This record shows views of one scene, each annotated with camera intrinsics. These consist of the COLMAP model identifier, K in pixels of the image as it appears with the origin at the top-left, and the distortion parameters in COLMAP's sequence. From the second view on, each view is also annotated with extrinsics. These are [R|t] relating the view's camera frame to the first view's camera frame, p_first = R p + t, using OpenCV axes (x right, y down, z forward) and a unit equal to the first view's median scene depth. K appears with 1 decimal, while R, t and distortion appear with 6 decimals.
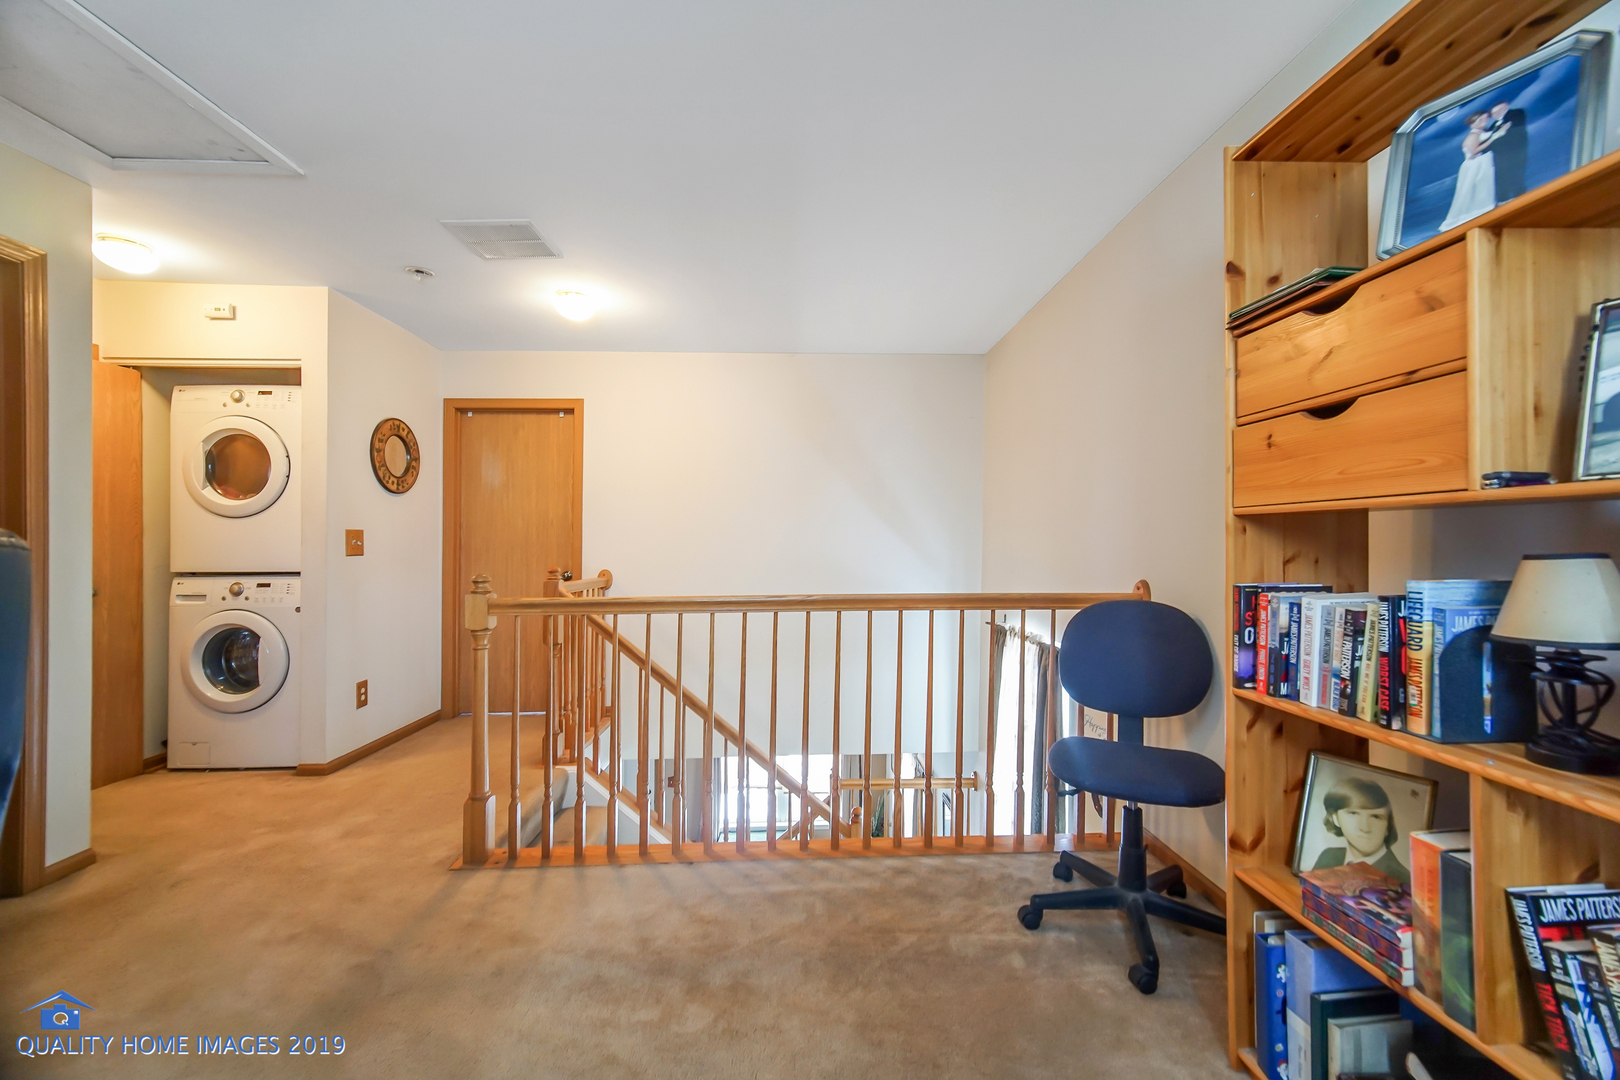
lens RADIAL K [[653.4, 0, 807.8], [0, 653.4, 543.5], [0, 0, 1]] dist [-0.000604, -0.000203]
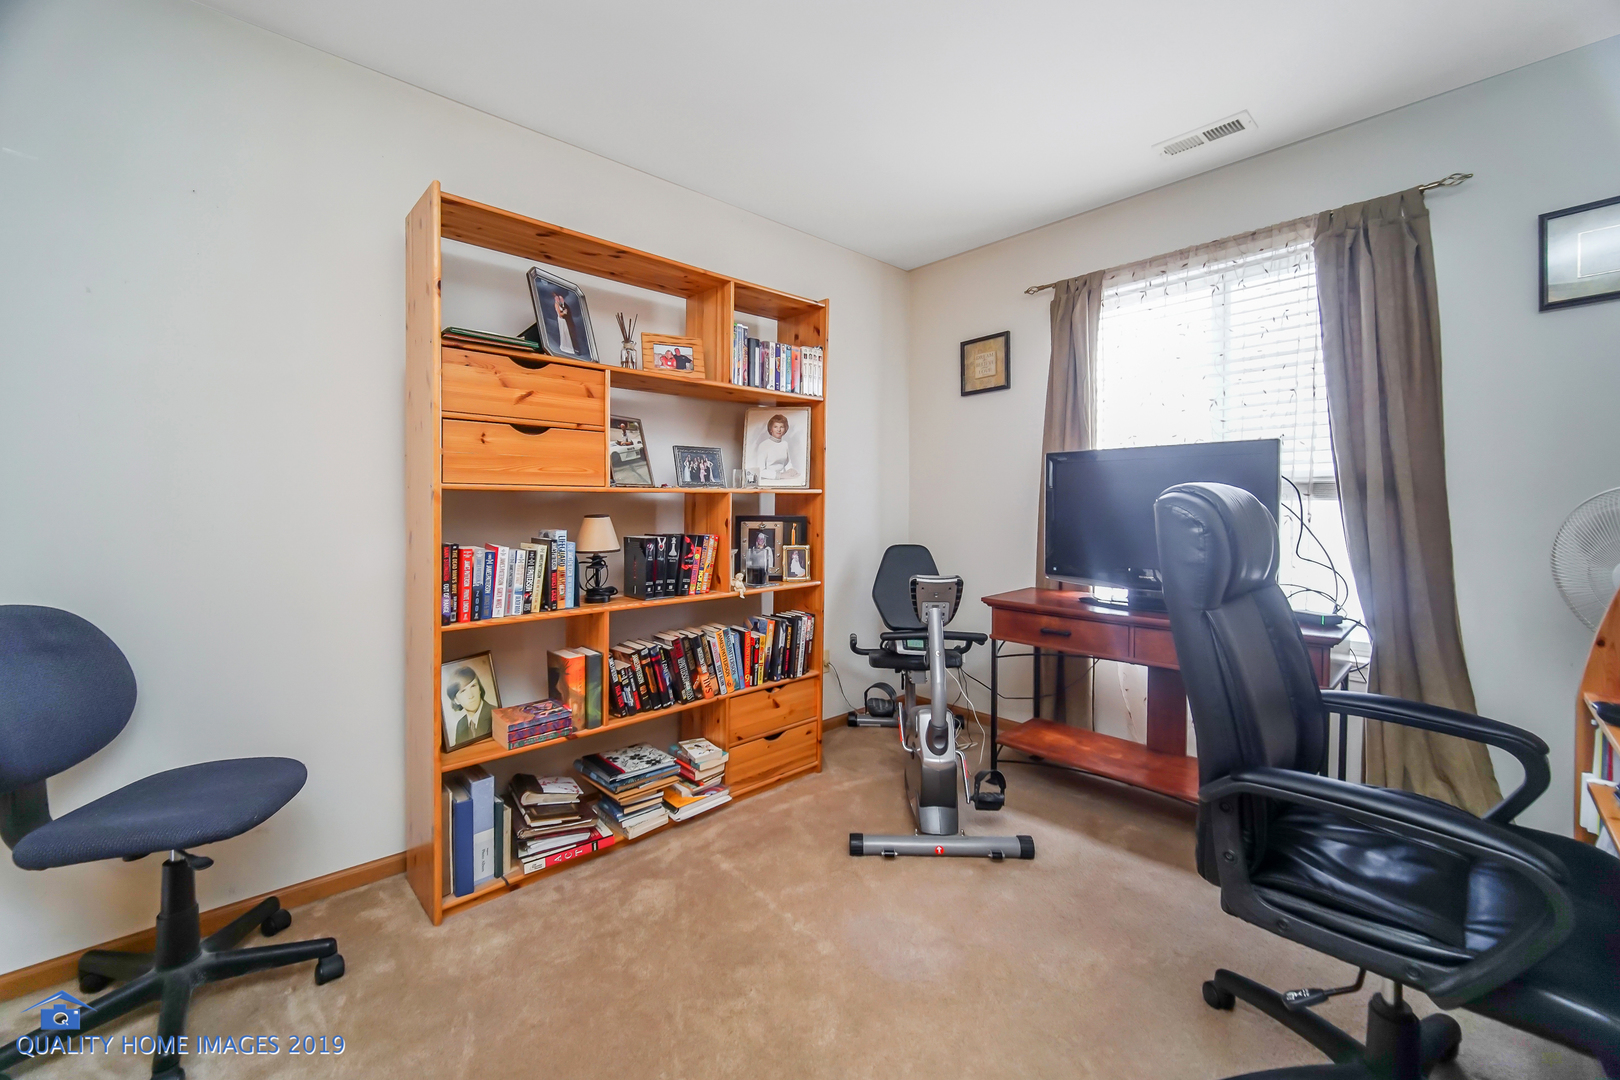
lens RADIAL K [[653.4, 0, 807.8], [0, 653.4, 543.5], [0, 0, 1]] dist [-0.000604, -0.000203]
pose [[-0.652743, -0.044970, 0.756243, -0.843907], [0.001146, 0.998177, 0.060346, -0.015097], [-0.757578, 0.040257, -0.651502, 1.444600]]
